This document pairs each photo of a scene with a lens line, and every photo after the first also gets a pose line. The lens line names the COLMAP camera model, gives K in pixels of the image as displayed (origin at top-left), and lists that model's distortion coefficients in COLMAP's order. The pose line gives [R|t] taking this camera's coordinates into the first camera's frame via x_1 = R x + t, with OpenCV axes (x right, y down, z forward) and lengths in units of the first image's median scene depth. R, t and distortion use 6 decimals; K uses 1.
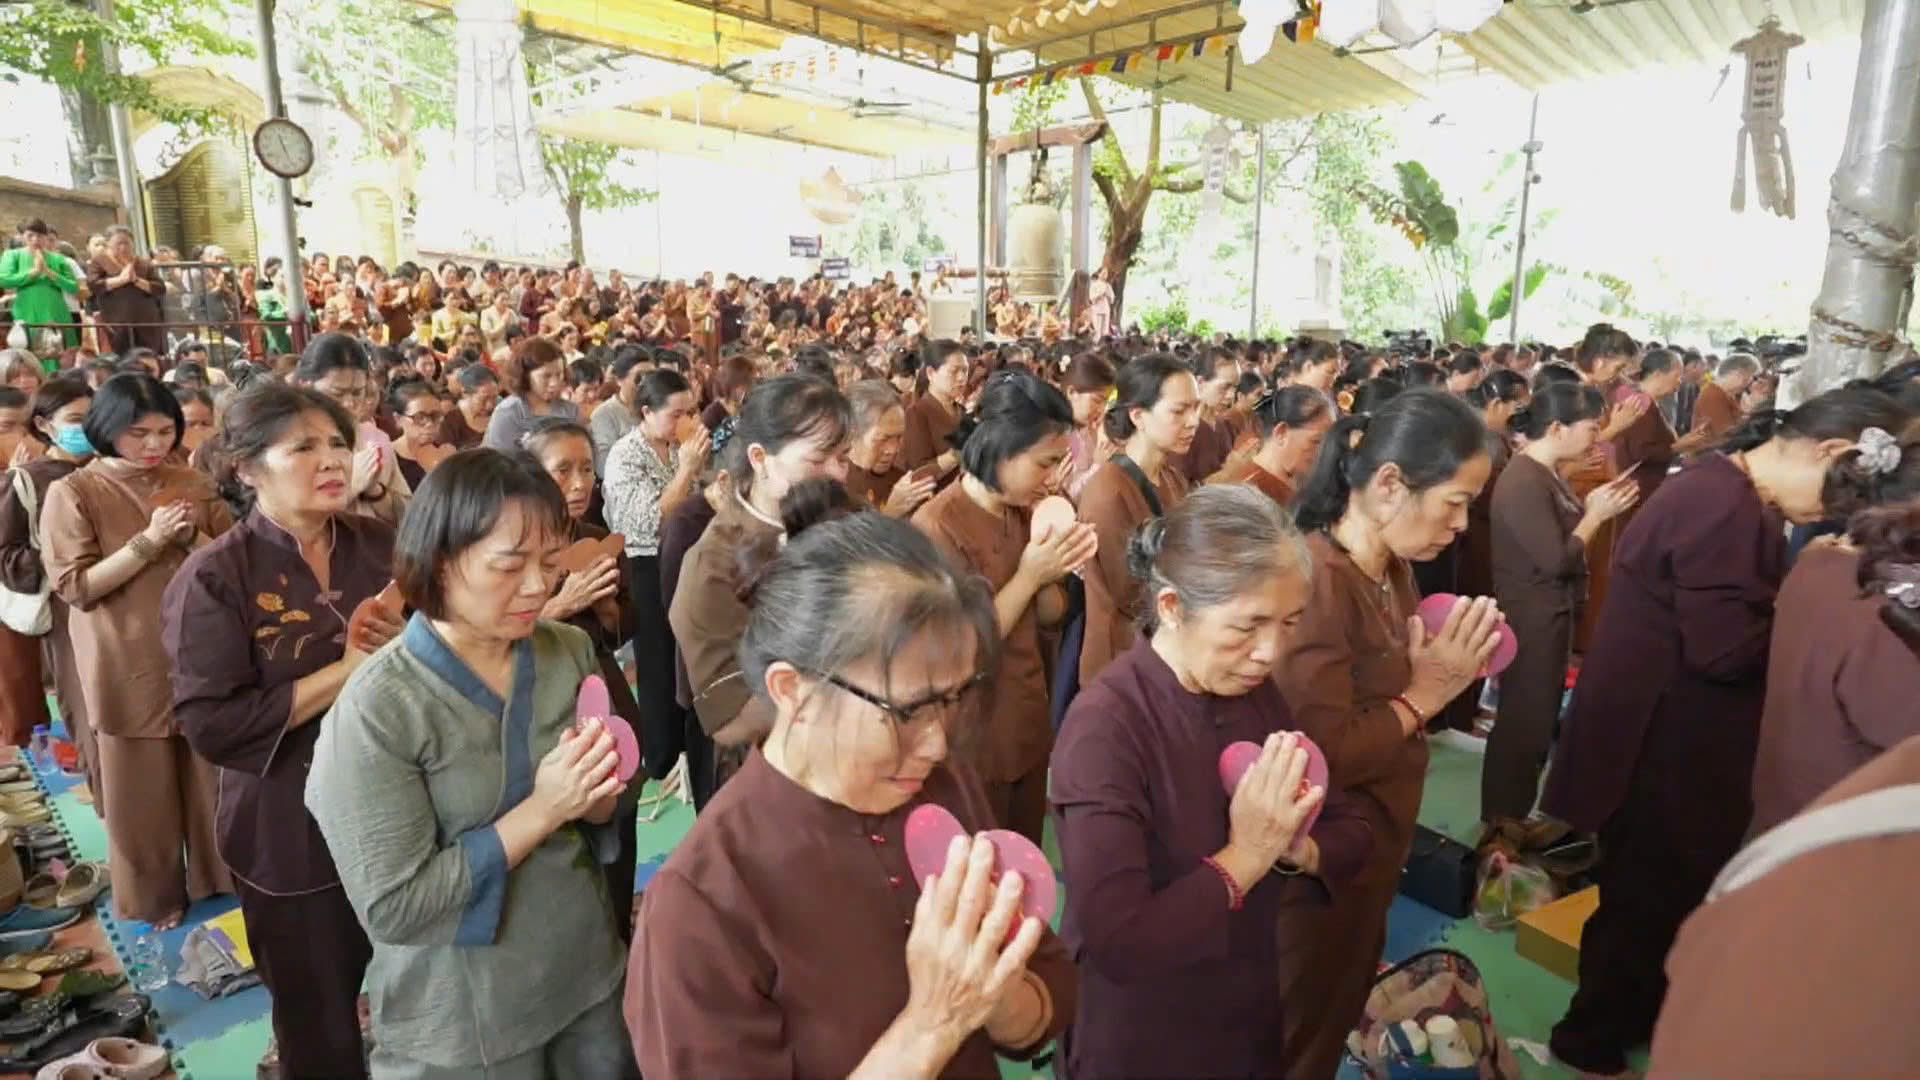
lens RADIAL K [[1038.9, 0, 961.9], [0, 1038.9, 536.9], [0, 0, 1]] dist [-0.032419, 0.009705]
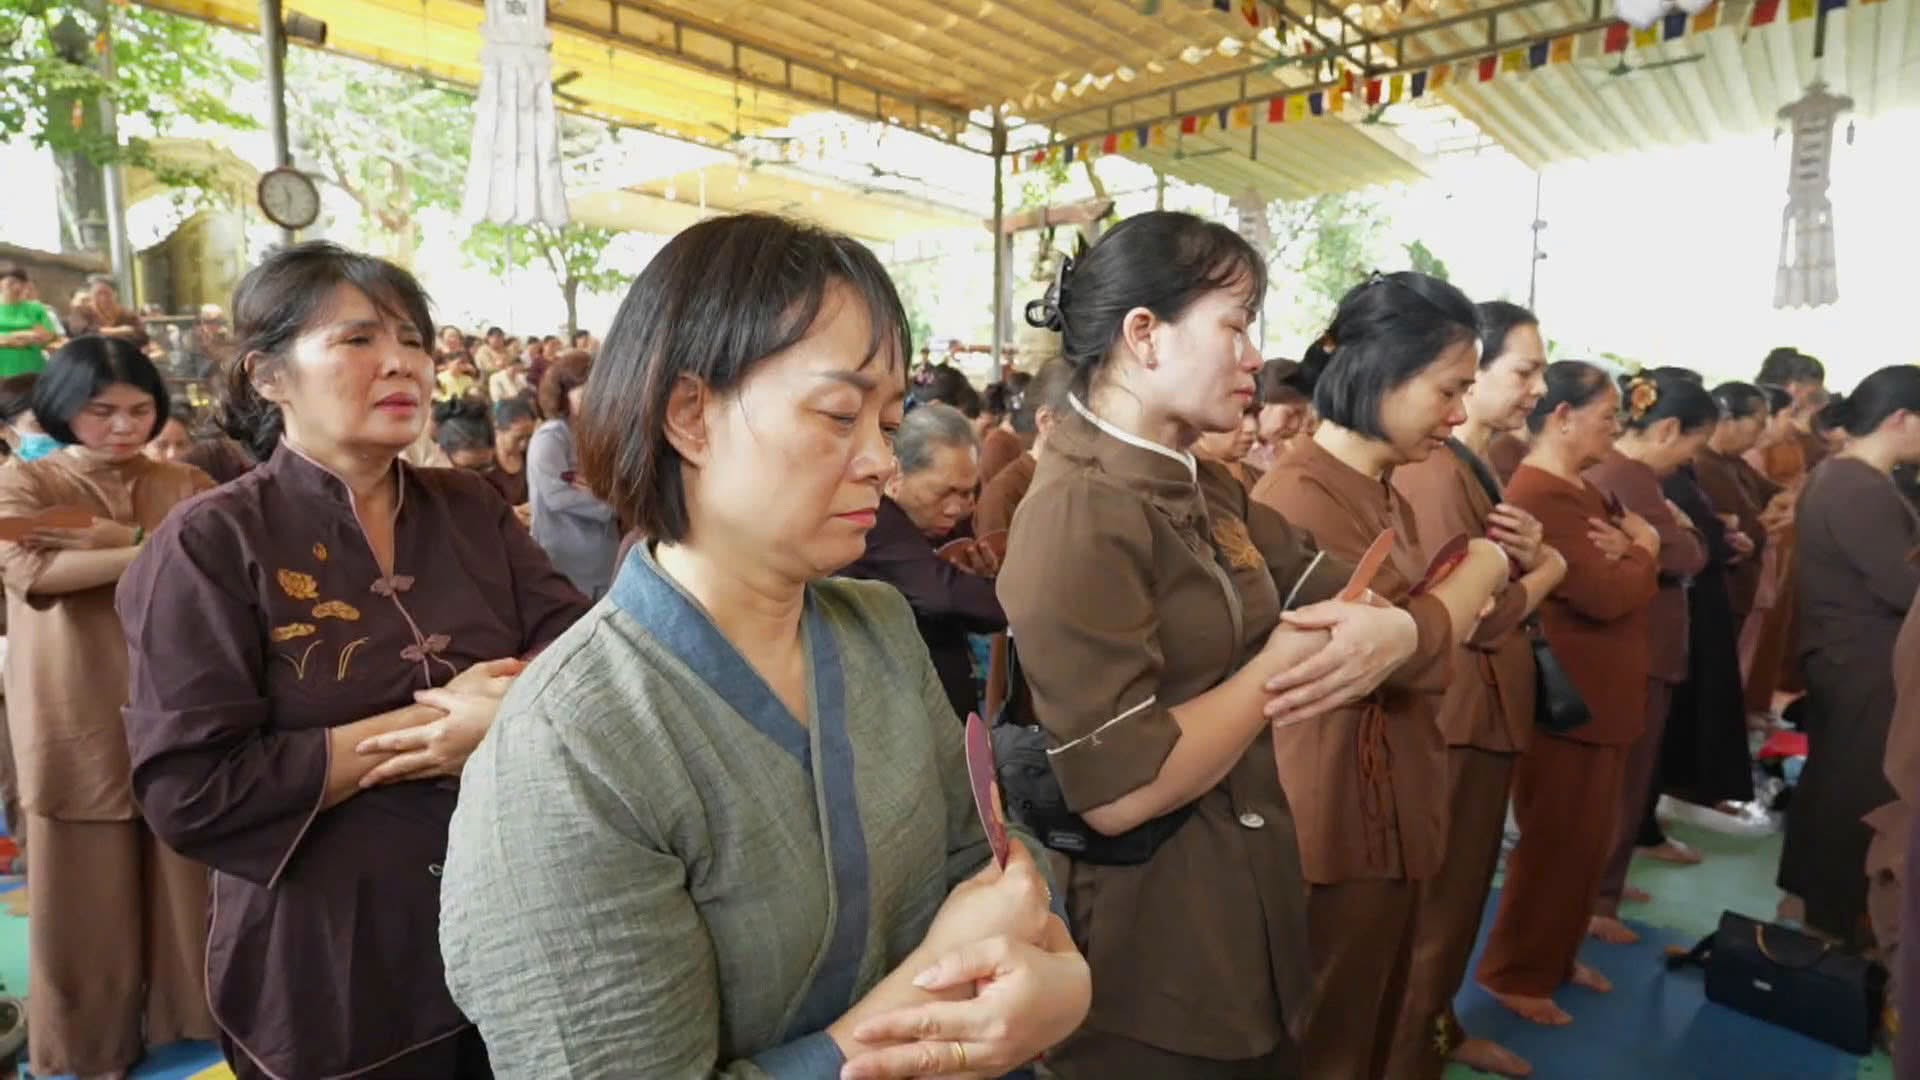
lens RADIAL K [[1038.9, 0, 962.0], [0, 1038.9, 544.3], [0, 0, 1]] dist [-0.032419, 0.009705]
pose [[0.999880, -0.001129, 0.015419, -0.034035], [0.002330, 0.996942, -0.078112, 0.009963], [-0.015284, 0.078139, 0.996825, 0.045353]]
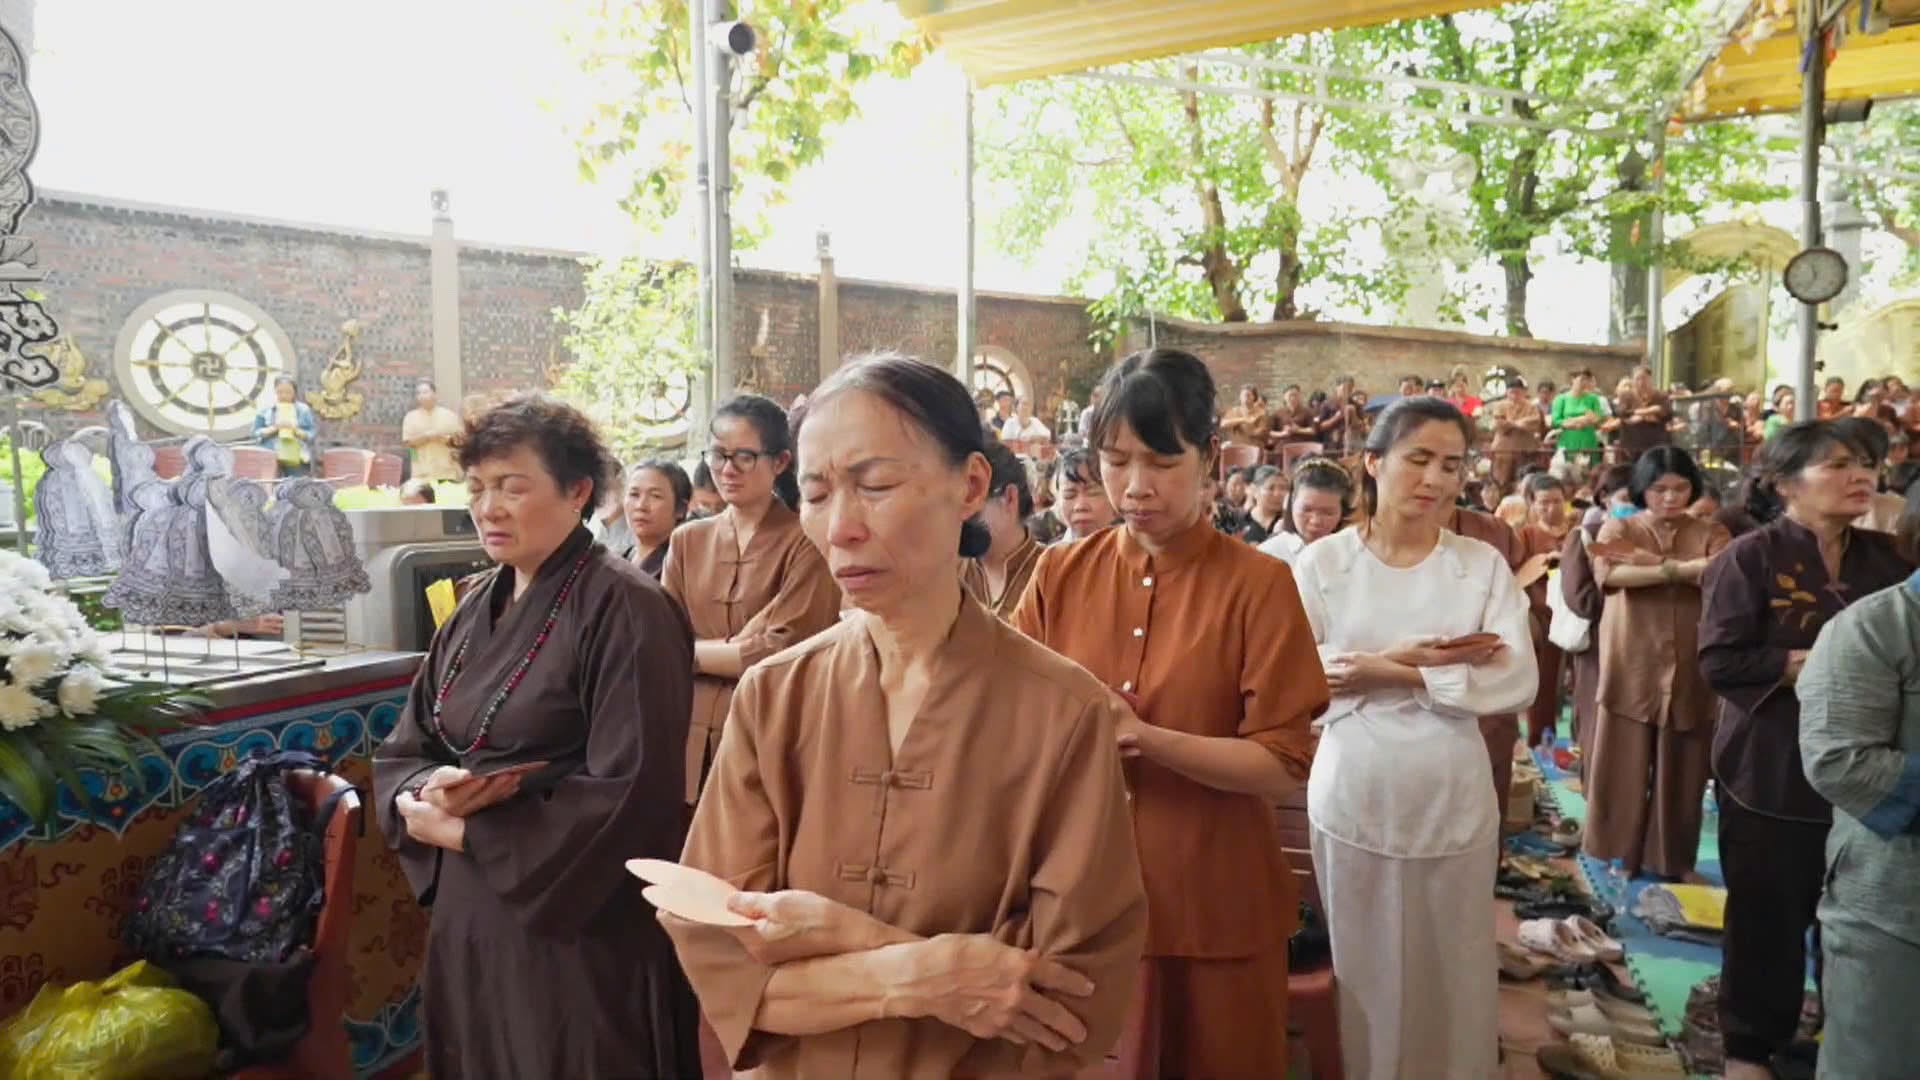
lens RADIAL K [[1038.9, 0, 957.2], [0, 1038.9, 534.4], [0, 0, 1]] dist [-0.032419, 0.009705]
pose [[0.316736, 0.046629, -0.947367, 0.024517], [-0.180221, 0.983555, -0.011843, 0.023919], [0.931235, 0.174486, 0.319931, -0.045718]]
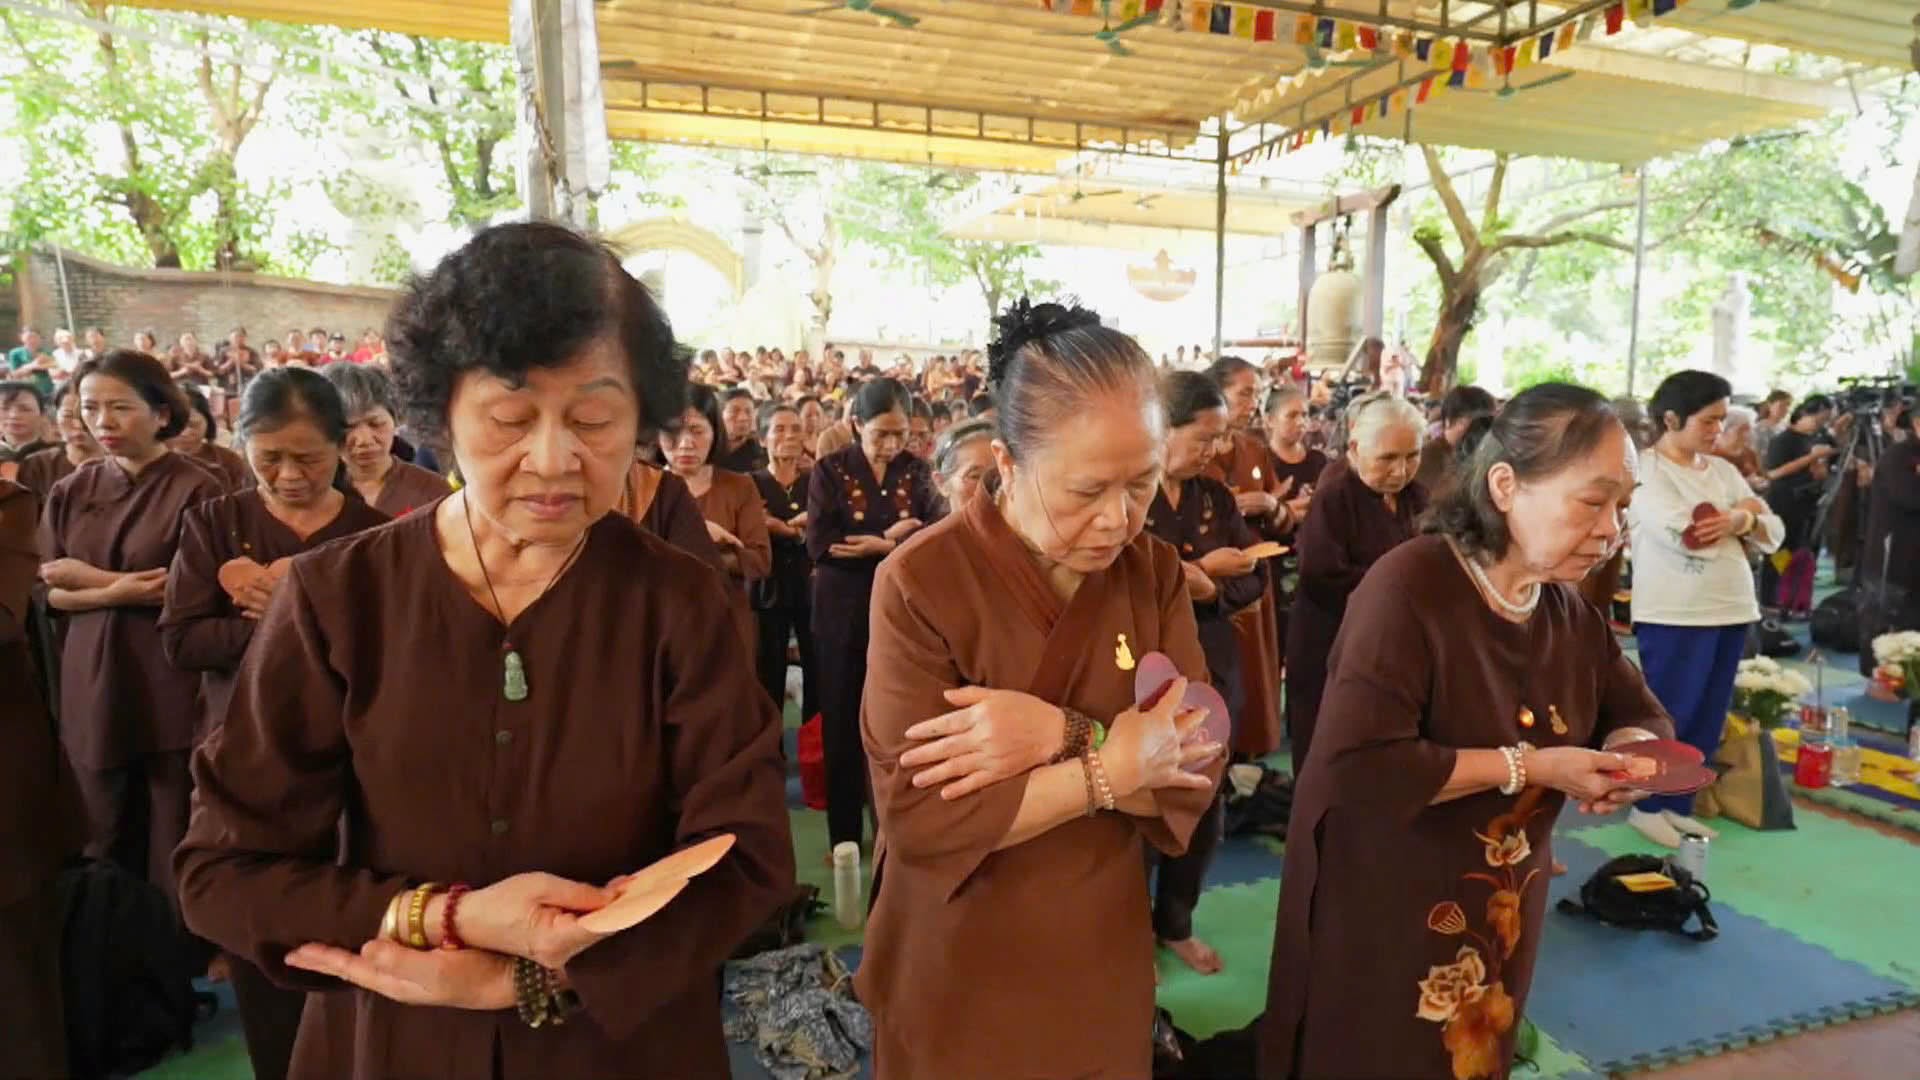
lens RADIAL K [[1038.9, 0, 948.1], [0, 1038.9, 539.0], [0, 0, 1]] dist [-0.032419, 0.009705]
pose [[0.871869, 0.052878, -0.486876, 0.350909], [-0.089444, 0.994626, -0.052148, 0.018555], [0.481502, 0.089015, 0.871913, -0.005807]]
